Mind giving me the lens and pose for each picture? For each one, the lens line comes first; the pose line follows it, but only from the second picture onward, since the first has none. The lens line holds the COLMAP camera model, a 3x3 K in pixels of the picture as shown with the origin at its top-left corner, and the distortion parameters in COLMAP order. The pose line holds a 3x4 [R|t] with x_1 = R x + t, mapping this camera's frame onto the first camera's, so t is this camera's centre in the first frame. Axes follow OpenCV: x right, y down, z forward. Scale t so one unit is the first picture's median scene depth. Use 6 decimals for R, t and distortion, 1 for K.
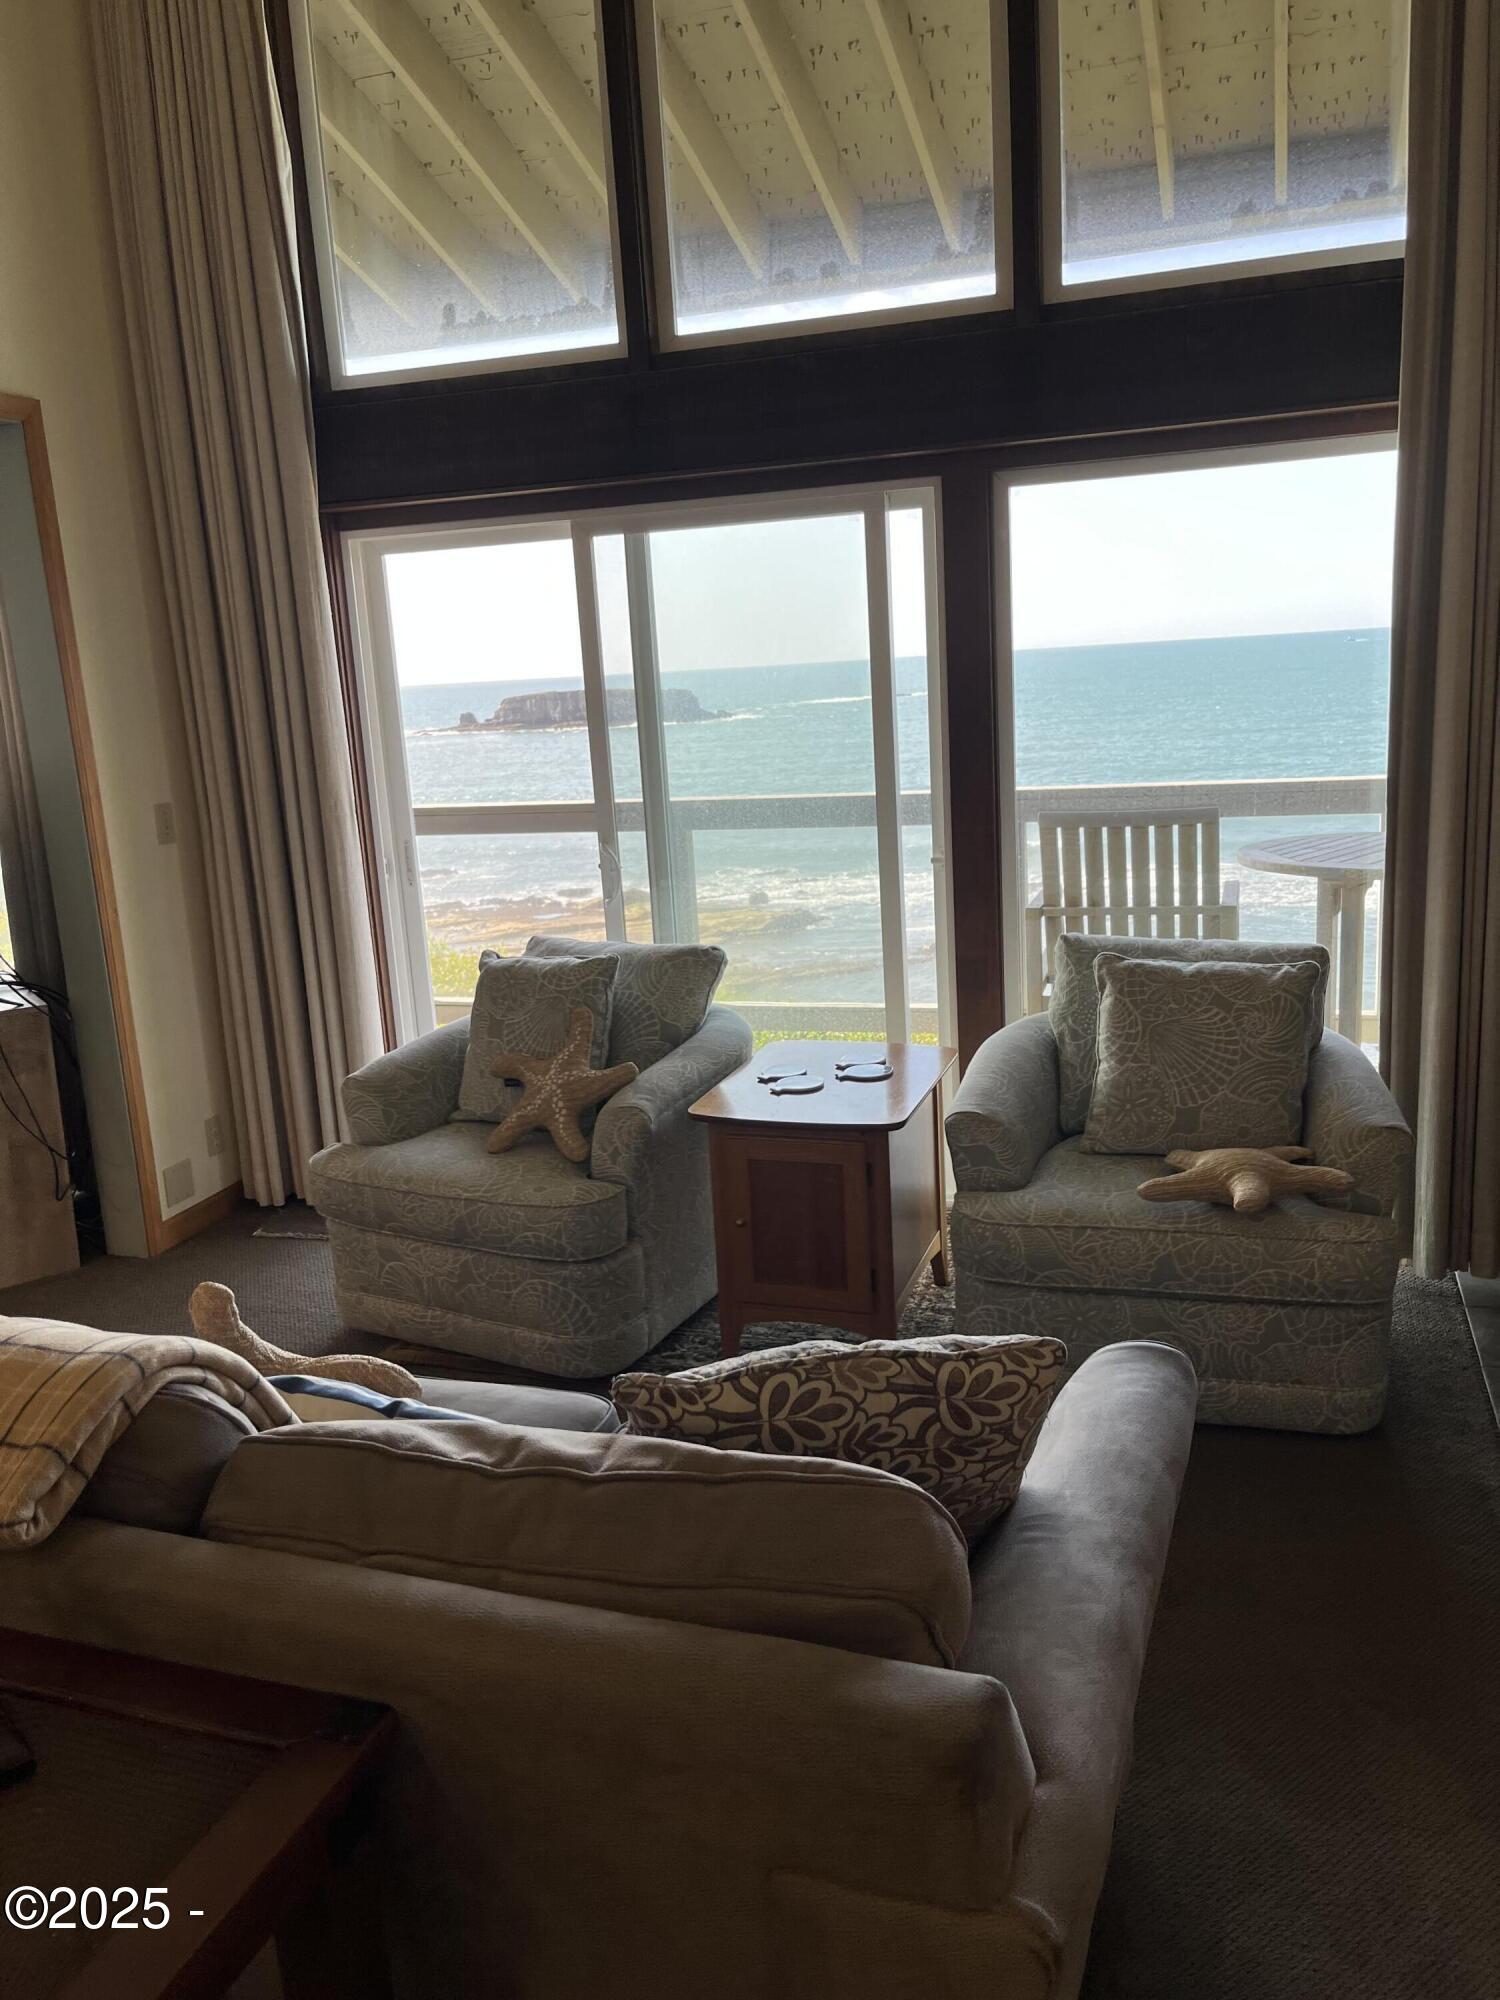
lens RADIAL K [[1523.8, 0, 764.8], [0, 1523.8, 989.0], [0, 0, 1]] dist [0.014336, -0.005454]
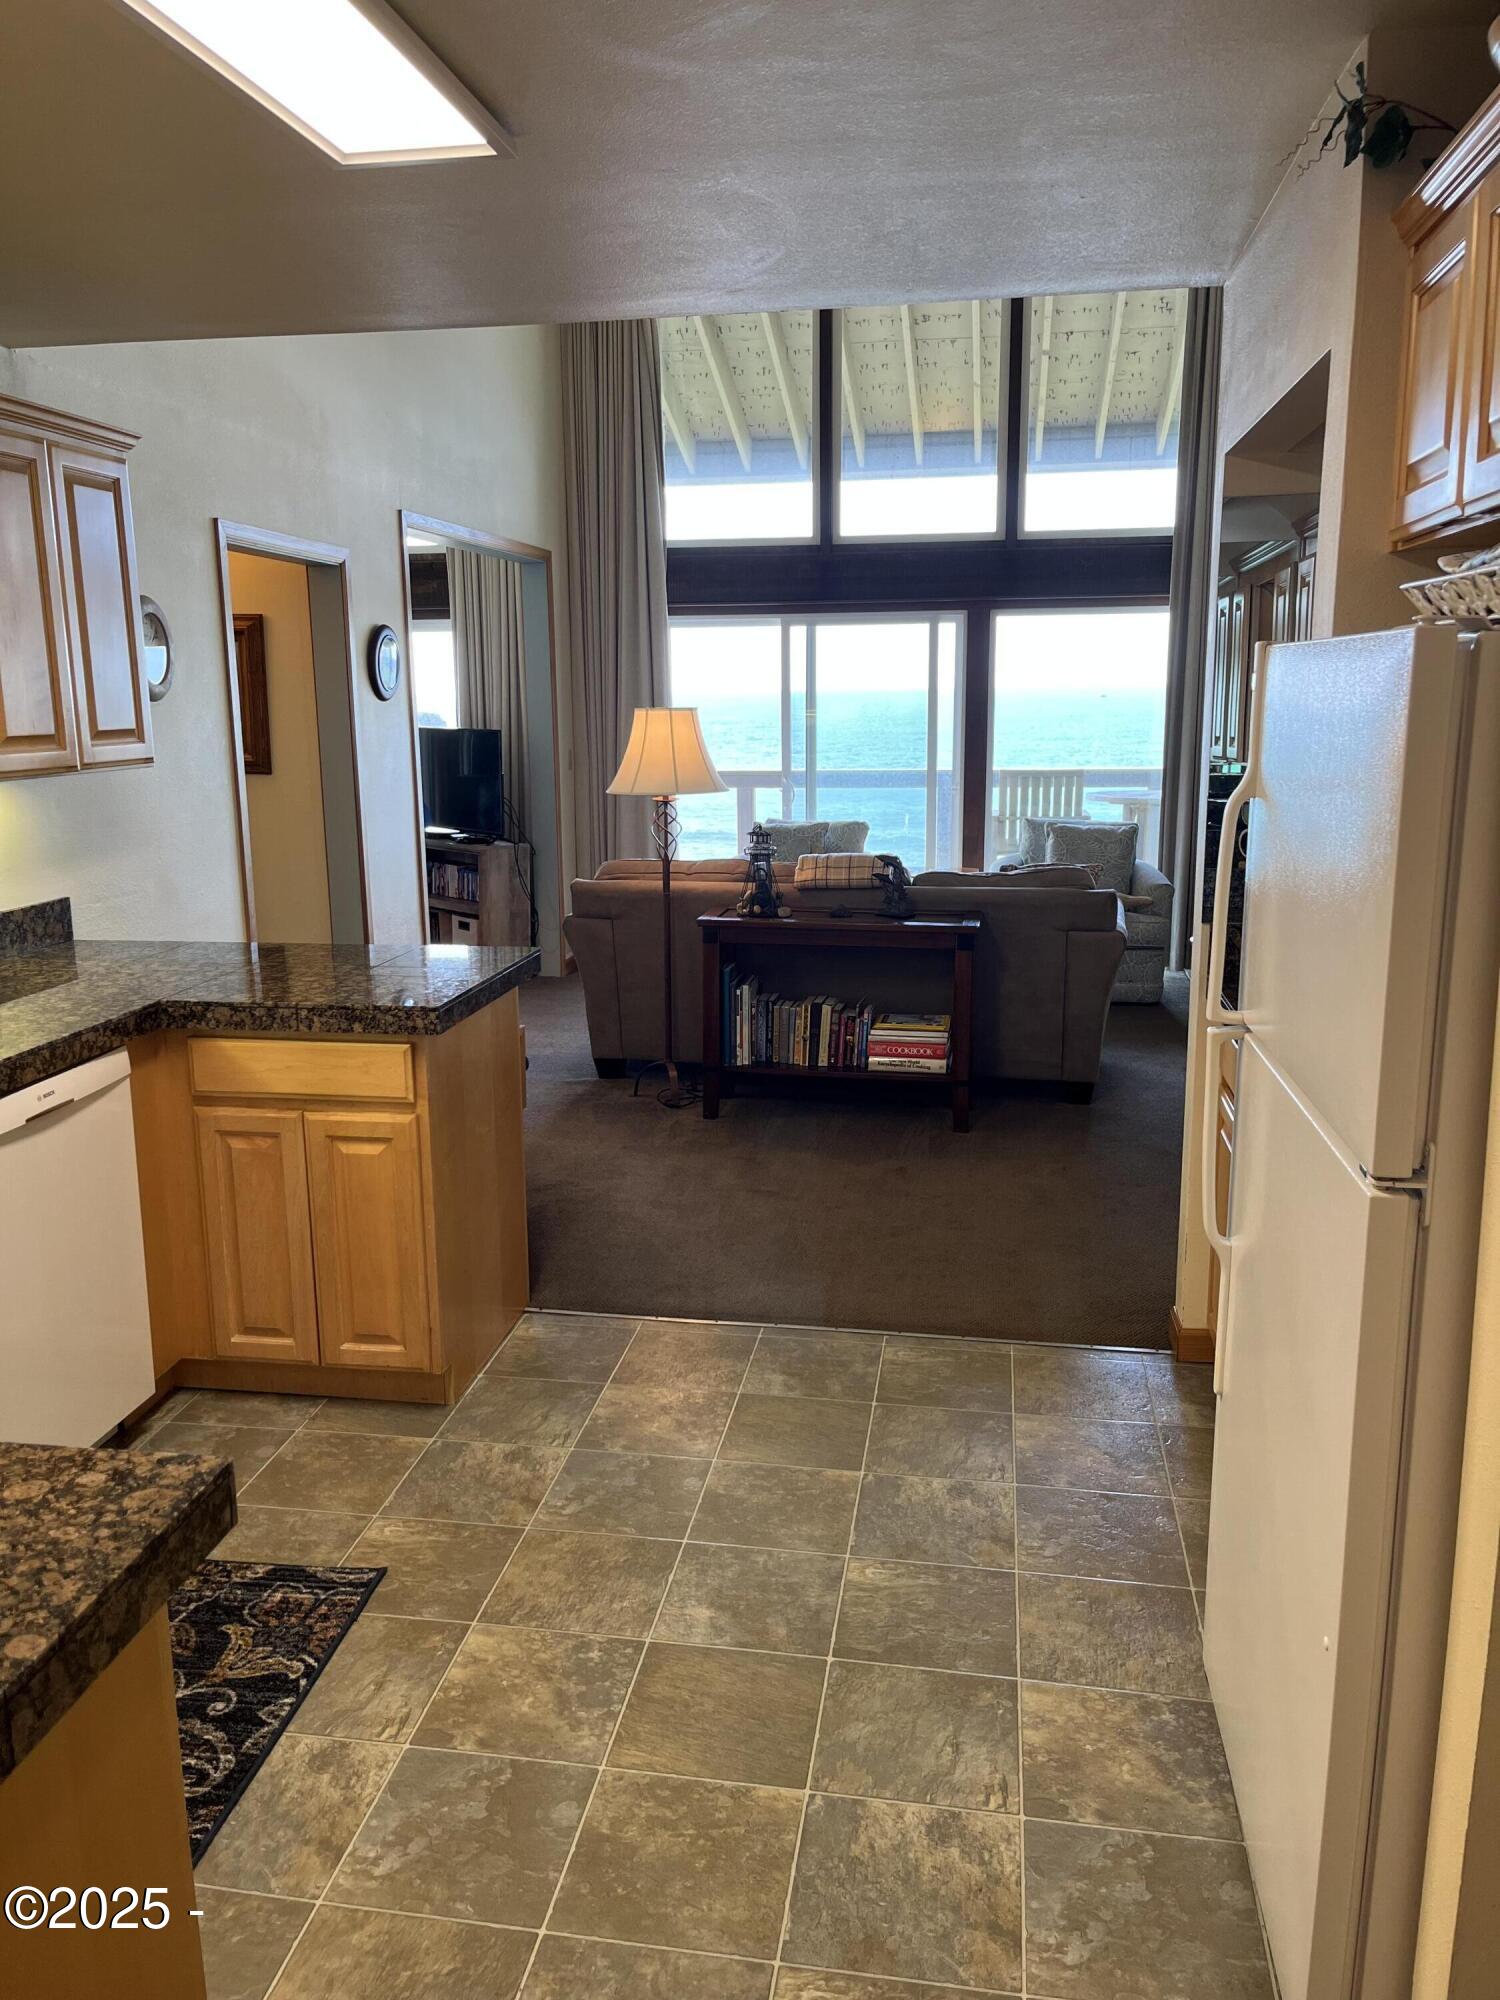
lens RADIAL K [[1523.8, 0, 740.5], [0, 1523.8, 993.8], [0, 0, 1]] dist [0.014336, -0.005454]
pose [[0.988322, 0.017922, 0.151324, -0.578443], [-0.015217, 0.999703, -0.019015, 0.284651], [-0.151620, 0.016490, 0.988301, -1.208967]]
